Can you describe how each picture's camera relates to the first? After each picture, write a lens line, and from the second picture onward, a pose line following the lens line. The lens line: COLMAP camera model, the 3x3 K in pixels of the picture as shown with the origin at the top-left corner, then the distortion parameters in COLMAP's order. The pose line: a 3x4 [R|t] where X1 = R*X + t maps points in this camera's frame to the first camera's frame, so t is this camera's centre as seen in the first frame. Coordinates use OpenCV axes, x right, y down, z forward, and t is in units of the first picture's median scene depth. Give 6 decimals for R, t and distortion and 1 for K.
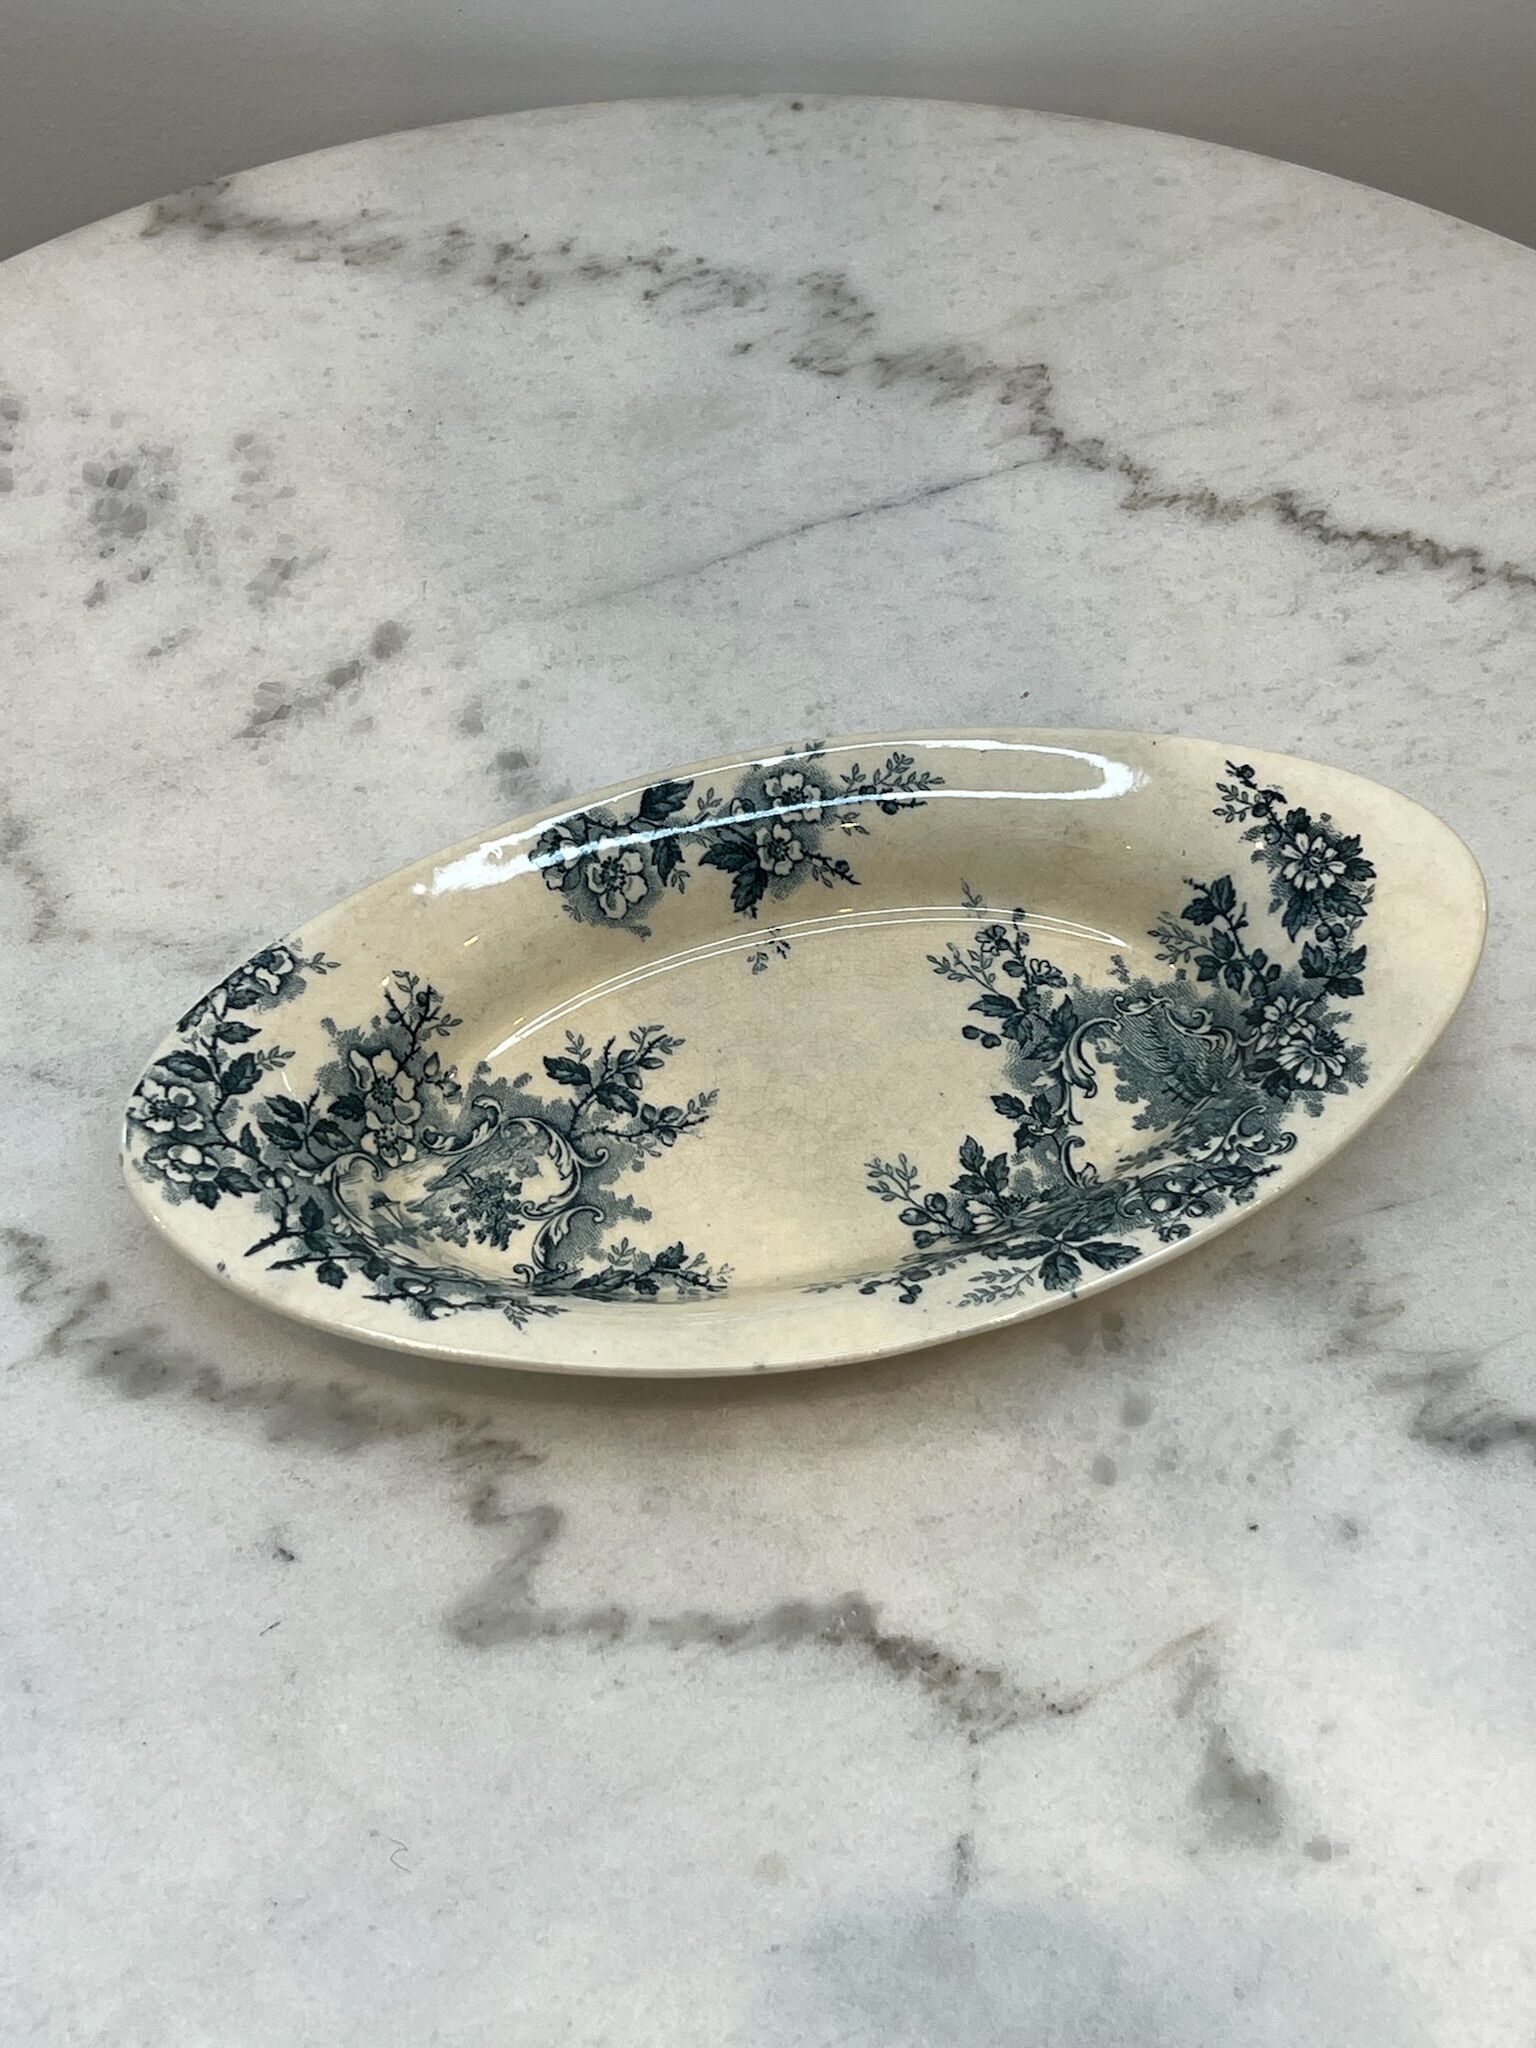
lens RADIAL K [[3102.3, 0, 773.0], [0, 3102.3, 1019.4], [0, 0, 1]] dist [0.097736, 0.000000]
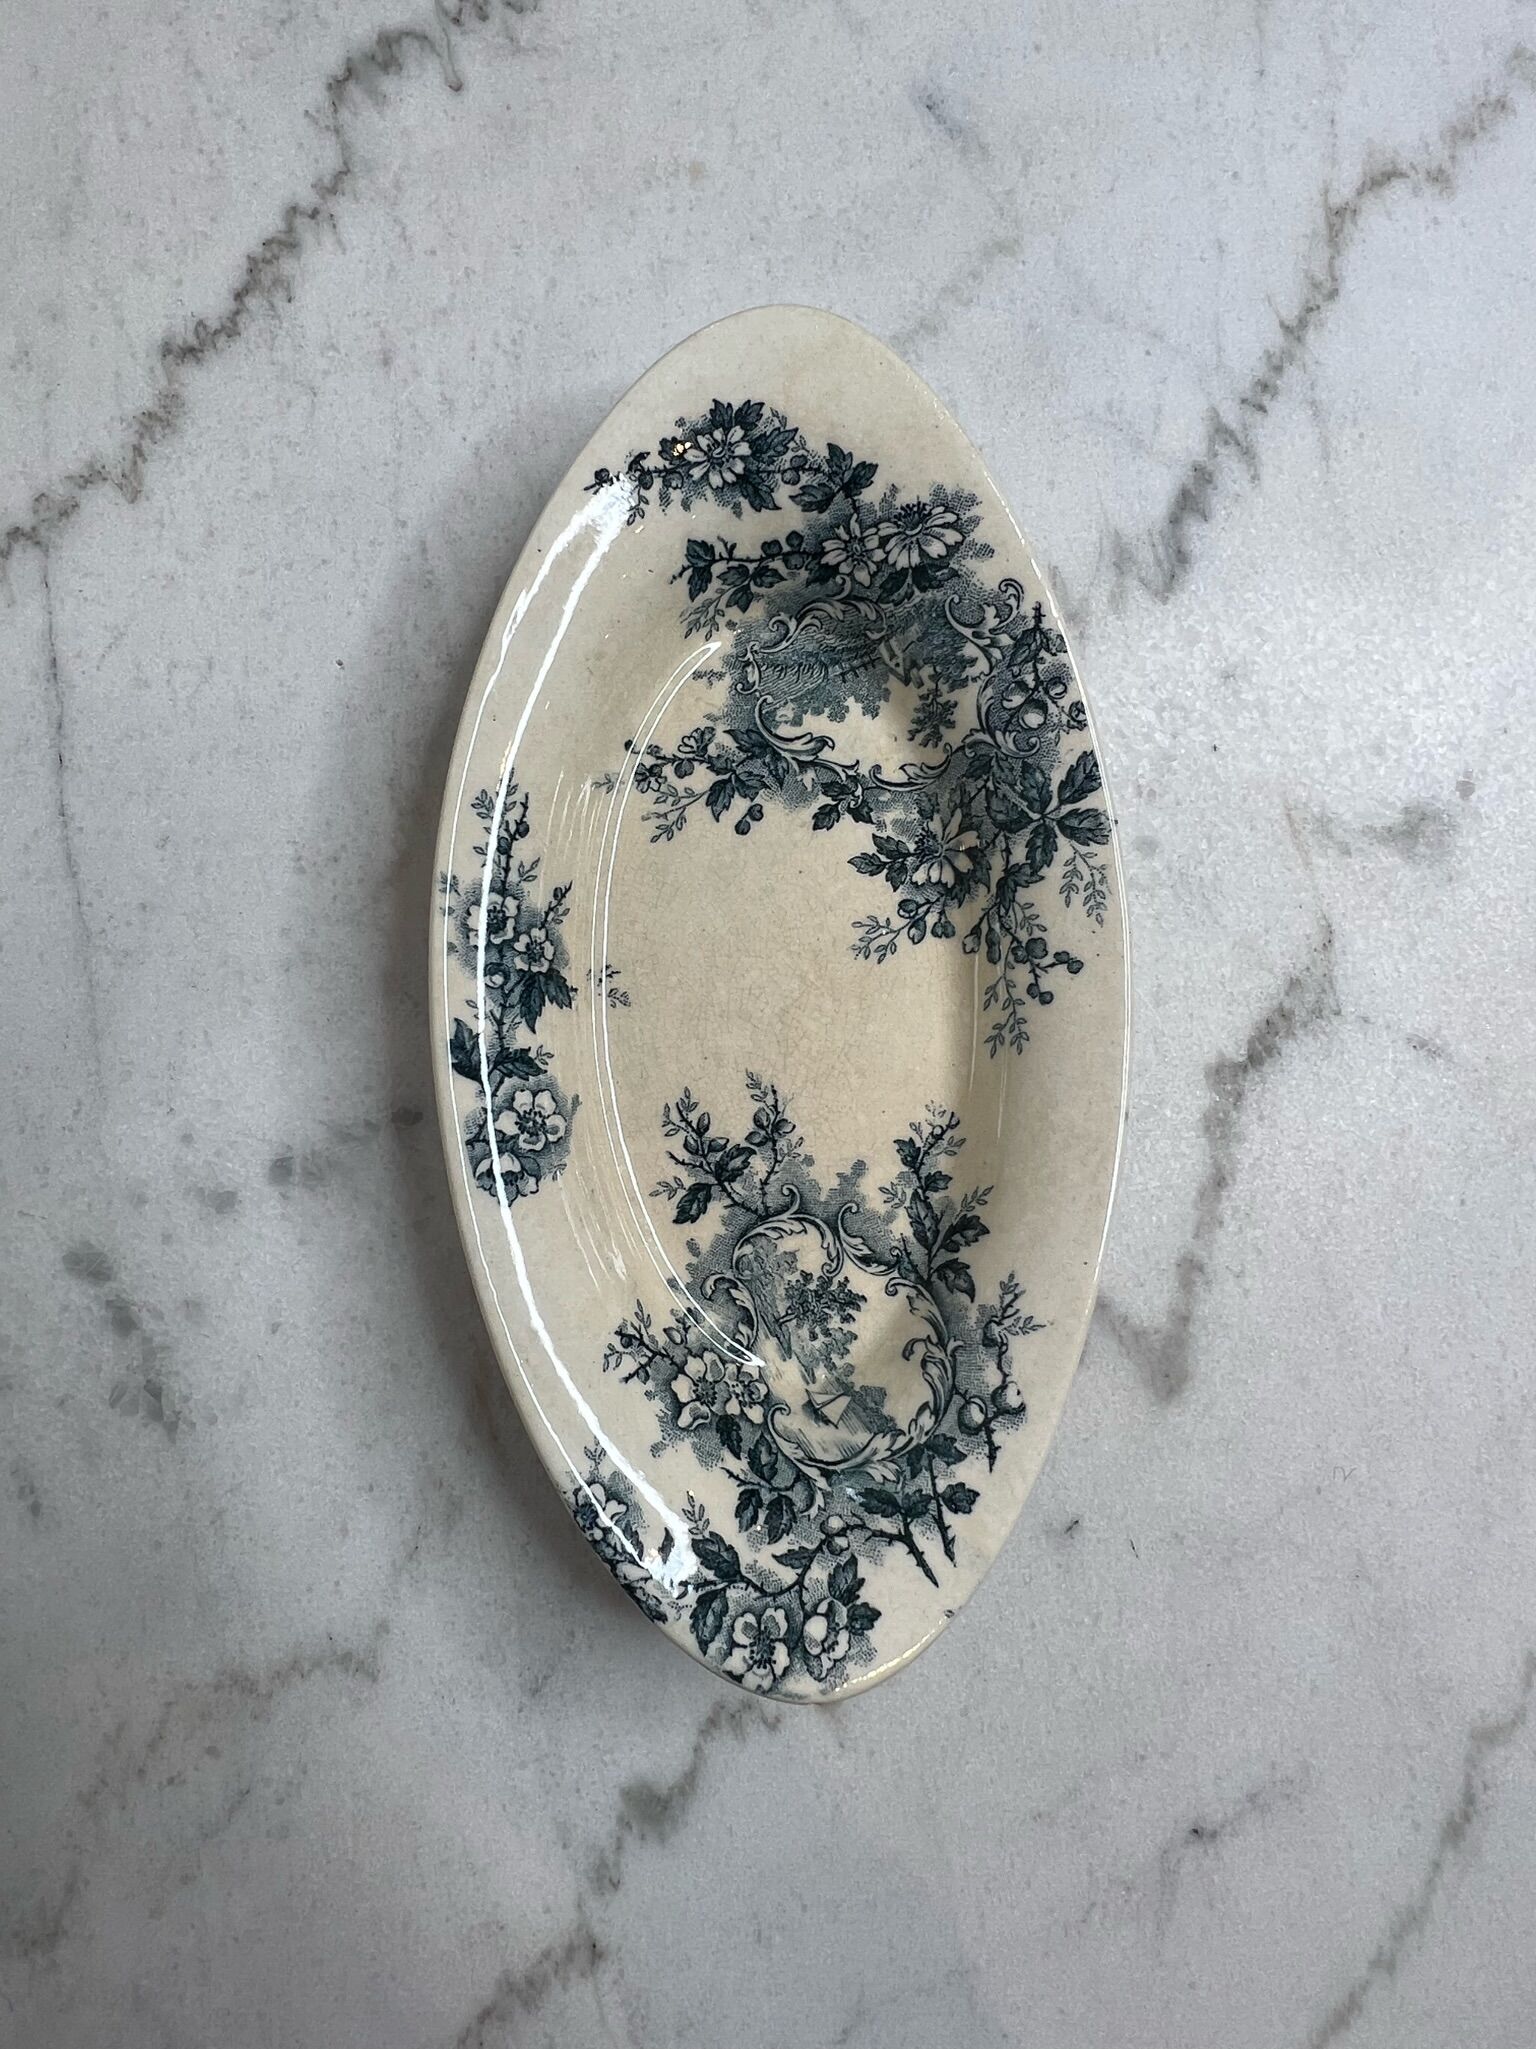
lens RADIAL K [[1219.2, 0, 700.6], [0, 1219.2, 978.4], [0, 0, 1]] dist [-0.019275, 0.011485]
pose [[0.244926, -0.964166, 0.101957, -0.034160], [0.781220, 0.258538, 0.568202, -0.237429], [-0.574201, -0.059516, 0.816548, 0.667076]]
